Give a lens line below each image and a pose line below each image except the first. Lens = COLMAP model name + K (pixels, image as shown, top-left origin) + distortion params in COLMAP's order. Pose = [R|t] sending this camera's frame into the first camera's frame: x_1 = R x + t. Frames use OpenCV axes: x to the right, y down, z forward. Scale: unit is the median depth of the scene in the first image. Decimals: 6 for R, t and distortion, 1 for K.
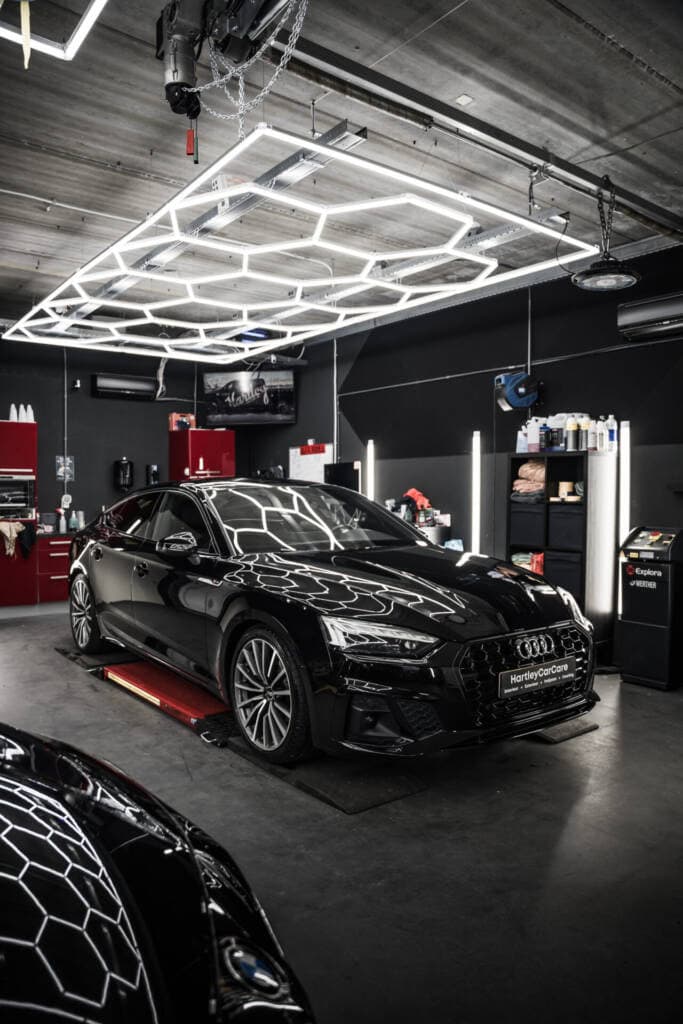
lens RADIAL K [[737.0, 0, 341.5], [0, 737.0, 512.0], [0, 0, 1]] dist [-0.131819, 0.000023]
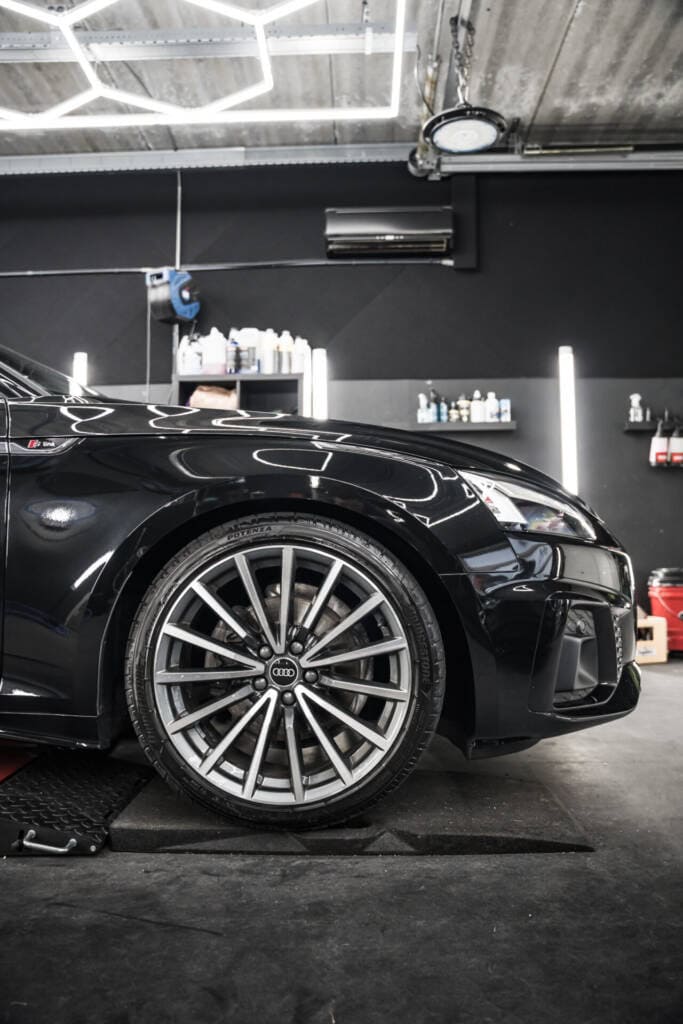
lens RADIAL K [[792.1, 0, 341.5], [0, 792.1, 512.0], [0, 0, 1]] dist [-0.127901, -0.001849]
pose [[0.617987, 0.036719, 0.785330, -0.281785], [0.029280, 0.997141, -0.069663, 0.117738], [-0.785643, 0.066045, 0.615145, 0.429062]]
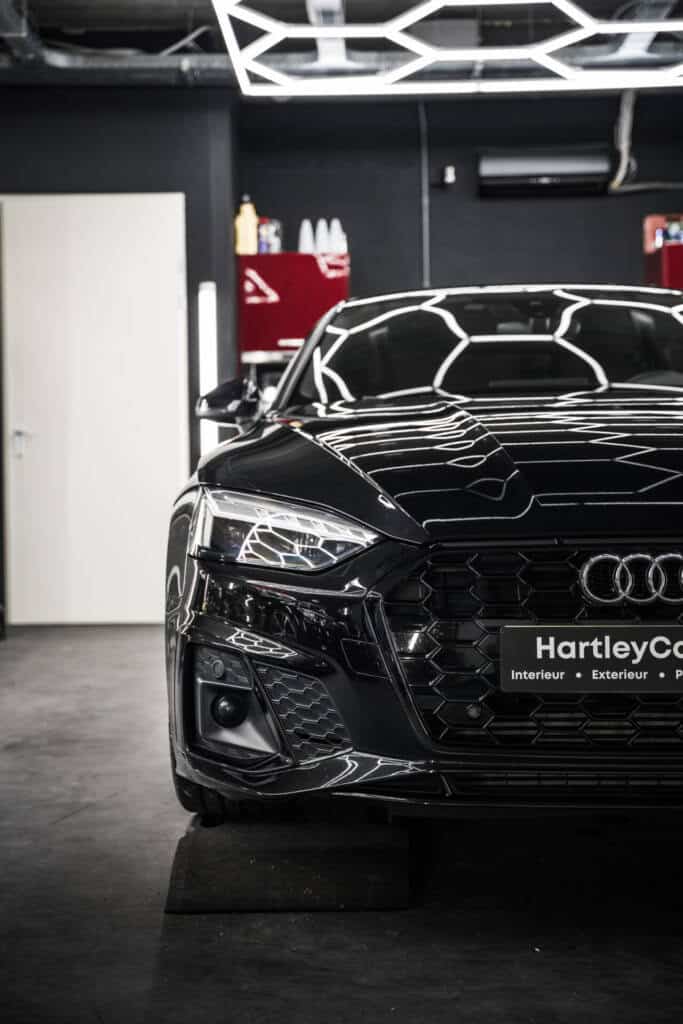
lens RADIAL K [[1483.5, 0, 341.5], [0, 1483.5, 512.0], [0, 0, 1]] dist [0.118319, 0.023384]
pose [[0.787803, 0.005647, -0.615901, 0.363426], [-0.001071, 0.999969, 0.007799, 0.086001], [0.615926, -0.005484, 0.787785, 0.174487]]
